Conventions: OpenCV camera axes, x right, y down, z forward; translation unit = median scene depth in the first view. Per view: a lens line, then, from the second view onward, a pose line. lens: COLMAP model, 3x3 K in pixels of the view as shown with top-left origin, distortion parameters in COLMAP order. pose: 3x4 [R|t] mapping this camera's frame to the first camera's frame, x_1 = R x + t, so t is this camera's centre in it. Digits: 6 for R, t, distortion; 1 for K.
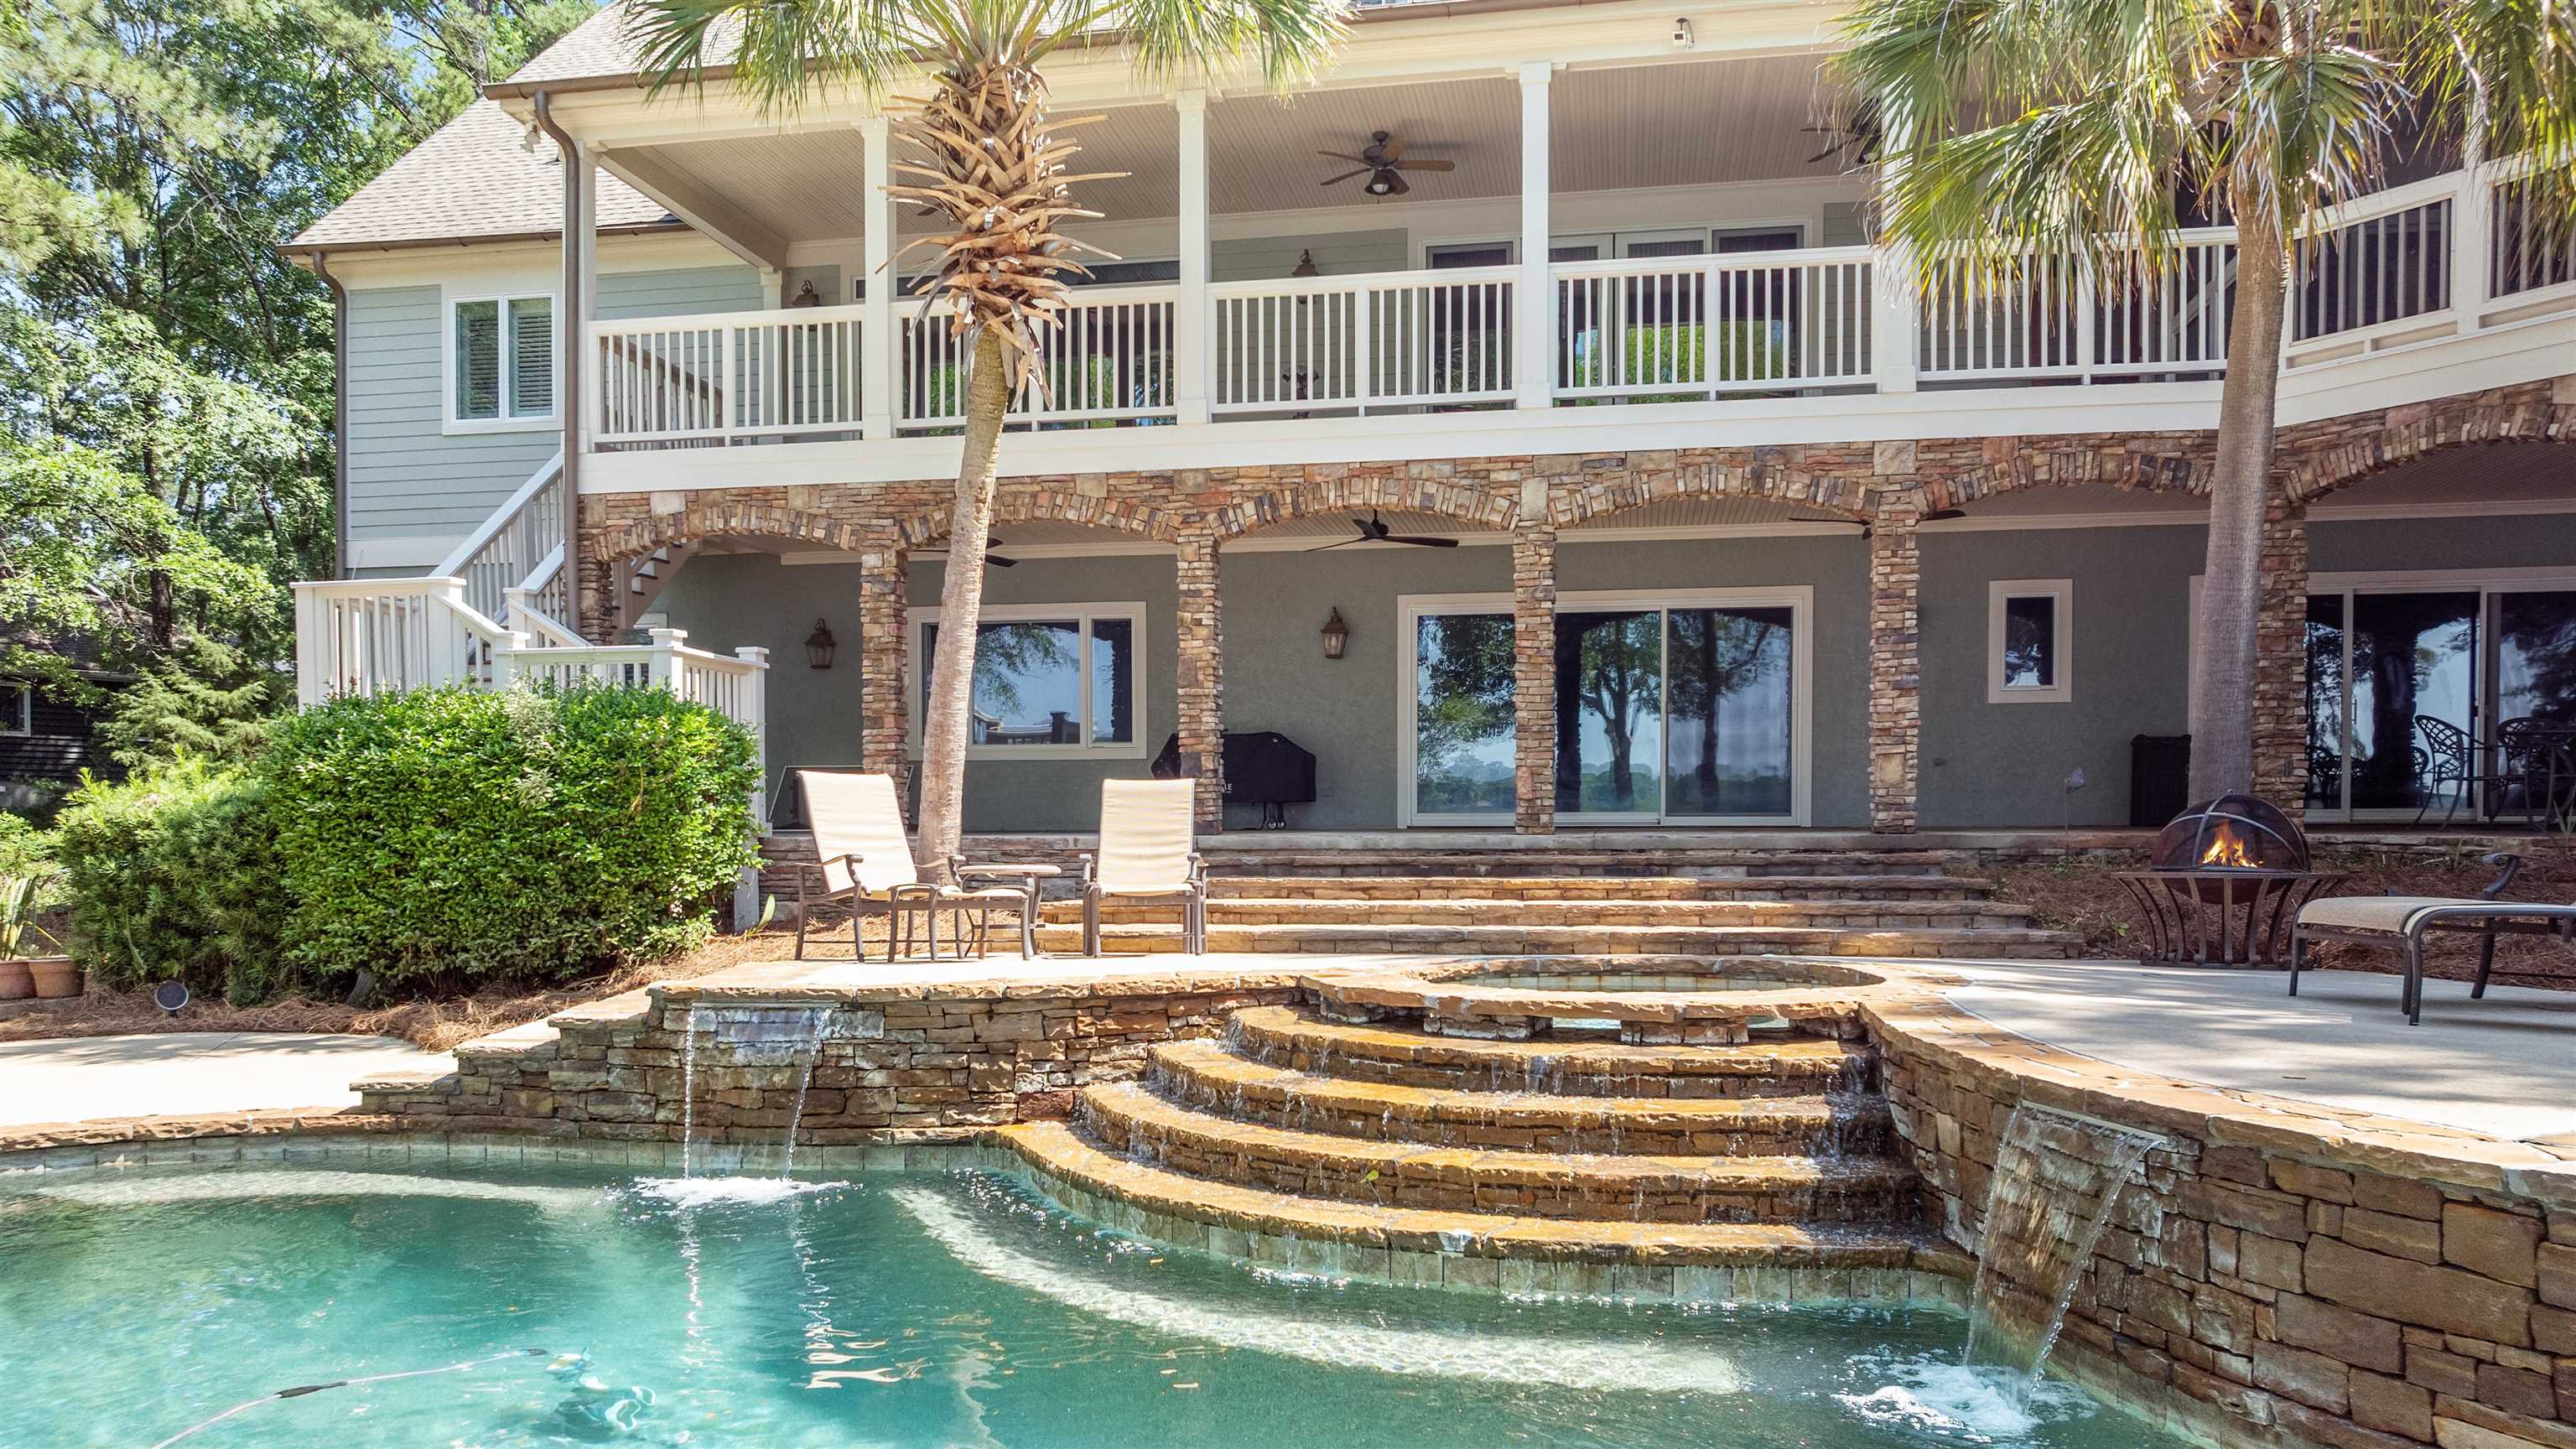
lens RADIAL K [[1837.1, 0, 1290.2], [0, 1837.1, 892.5], [0, 0, 1]] dist [-0.004329, 0.002315]
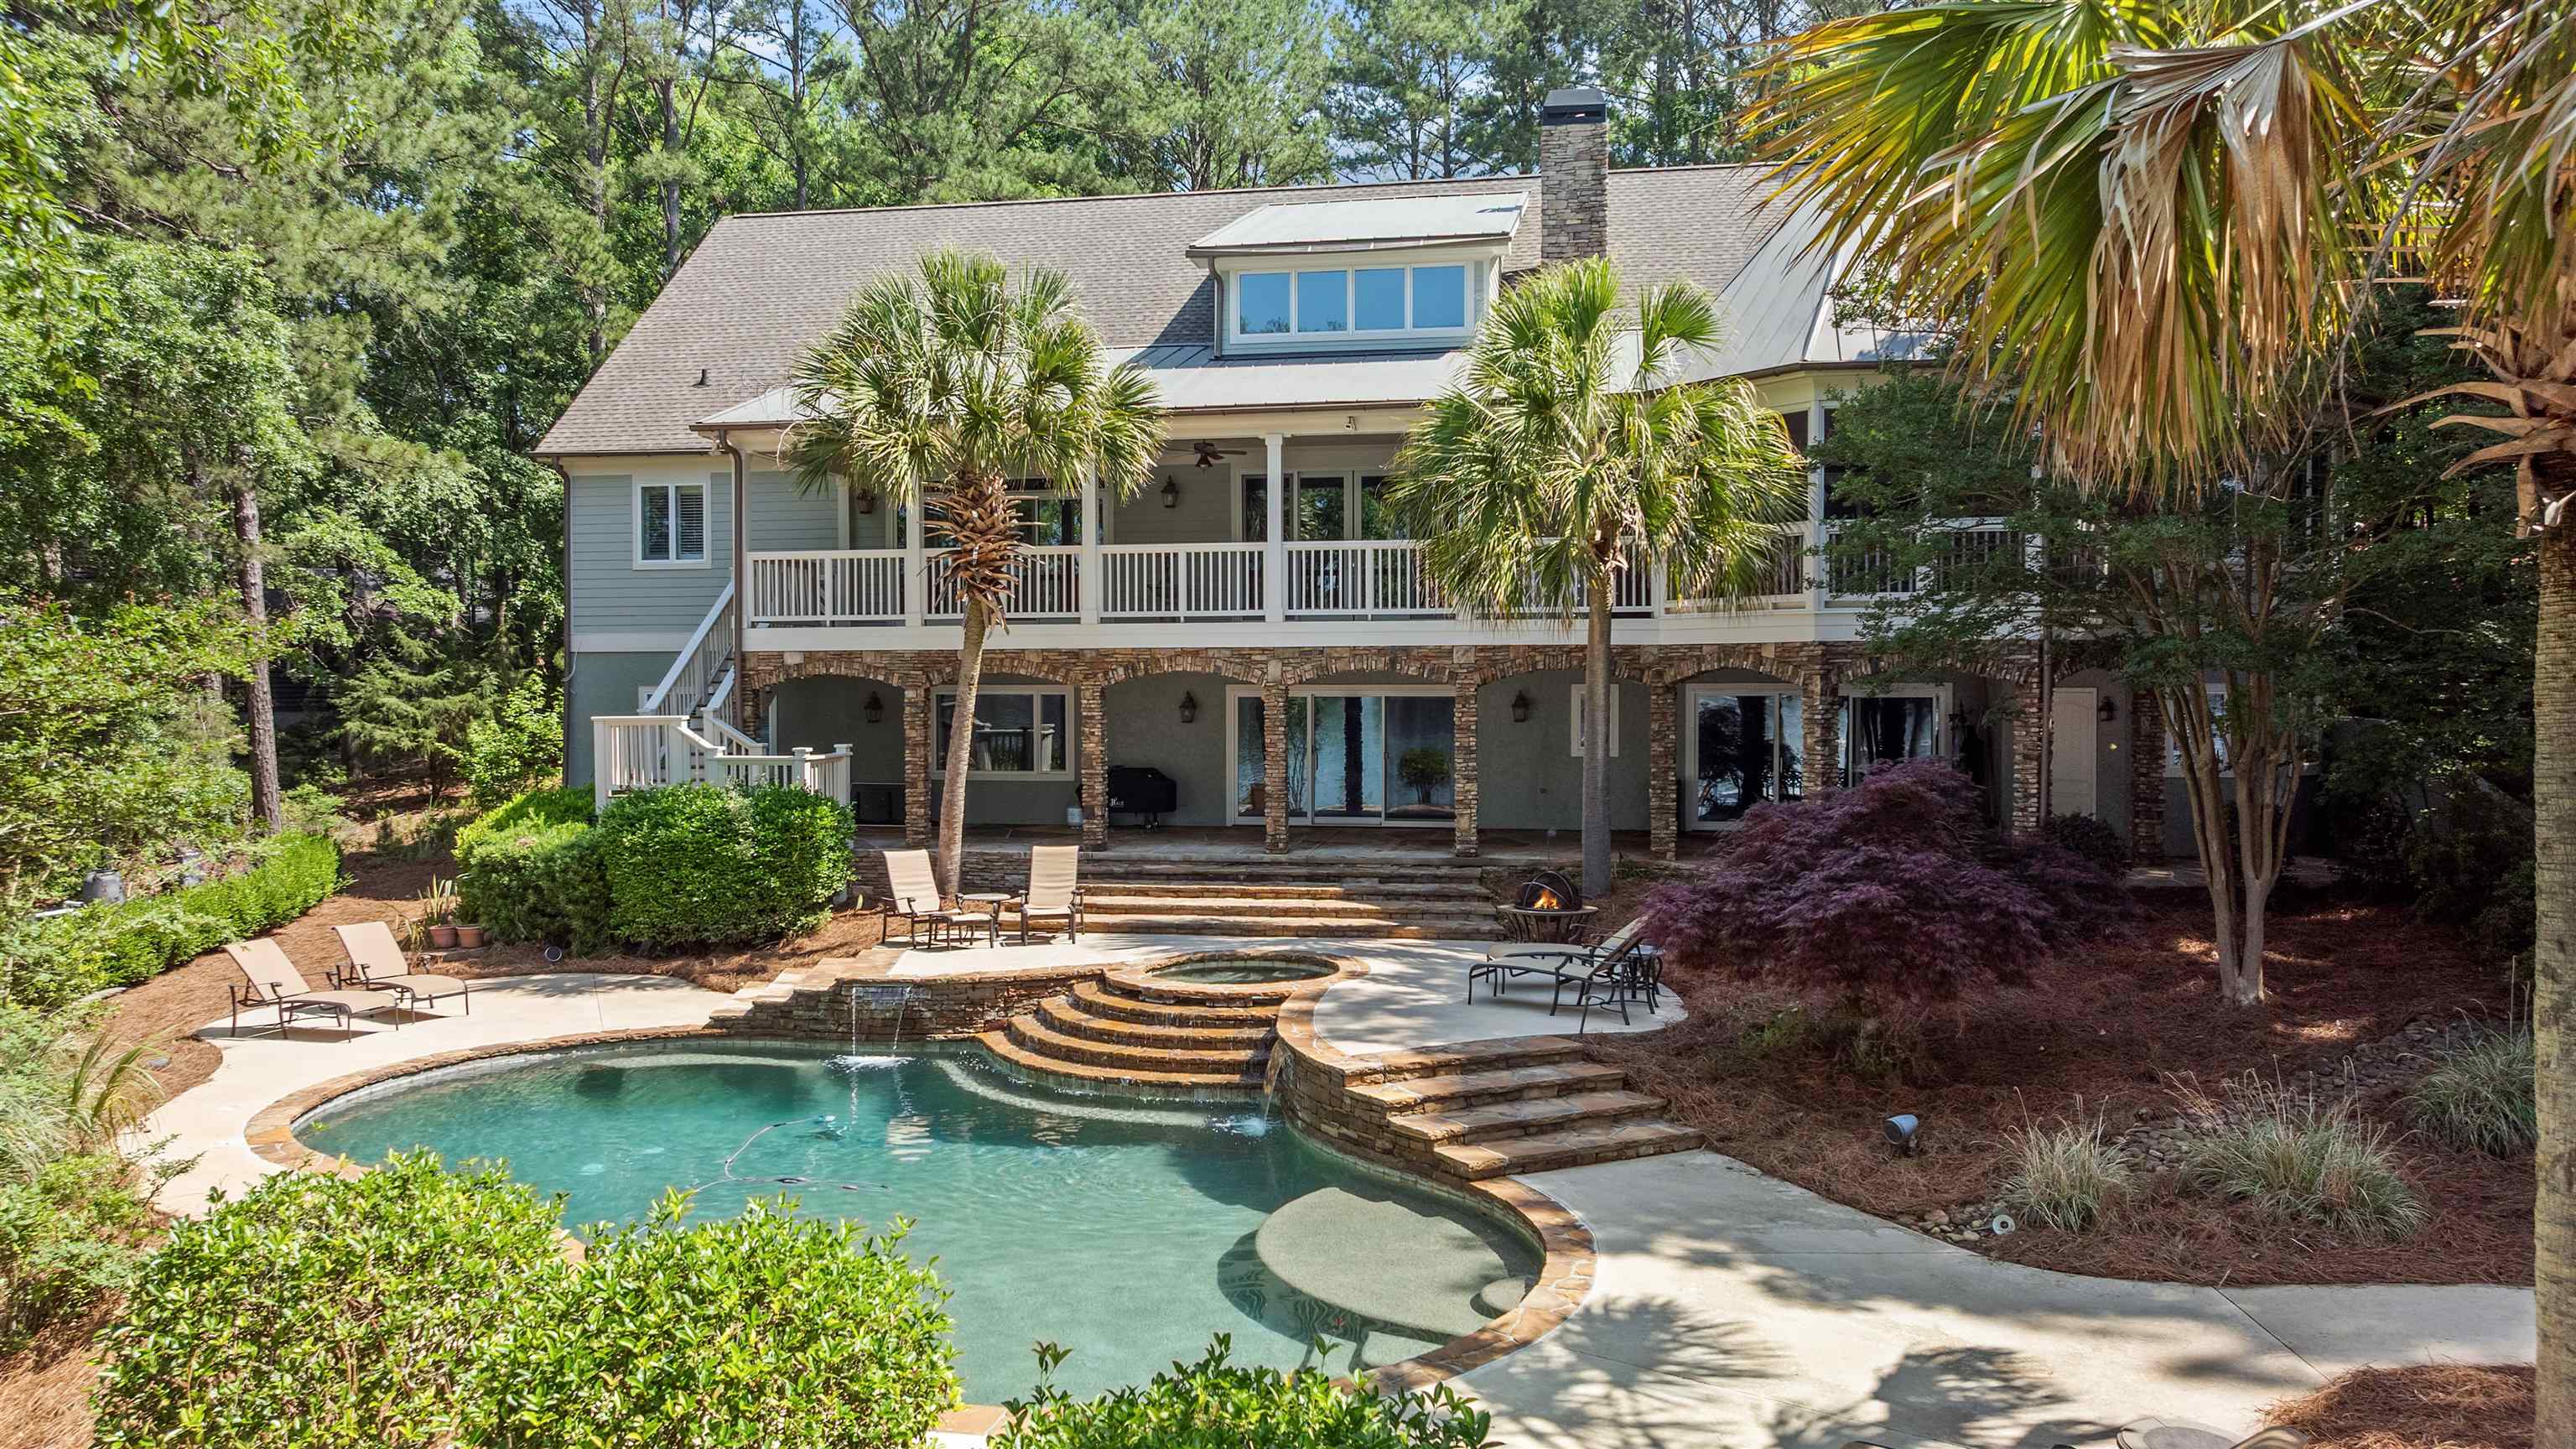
lens RADIAL K [[1813.9, 0, 1288.0], [0, 1813.9, 724.5], [0, 0, 1]] dist [-0.003442, -0.002095]
pose [[0.999994, -0.003290, 0.000861, 0.157478], [0.003292, 0.999992, -0.002304, -0.171279], [-0.000854, 0.002307, 0.999997, -0.877175]]
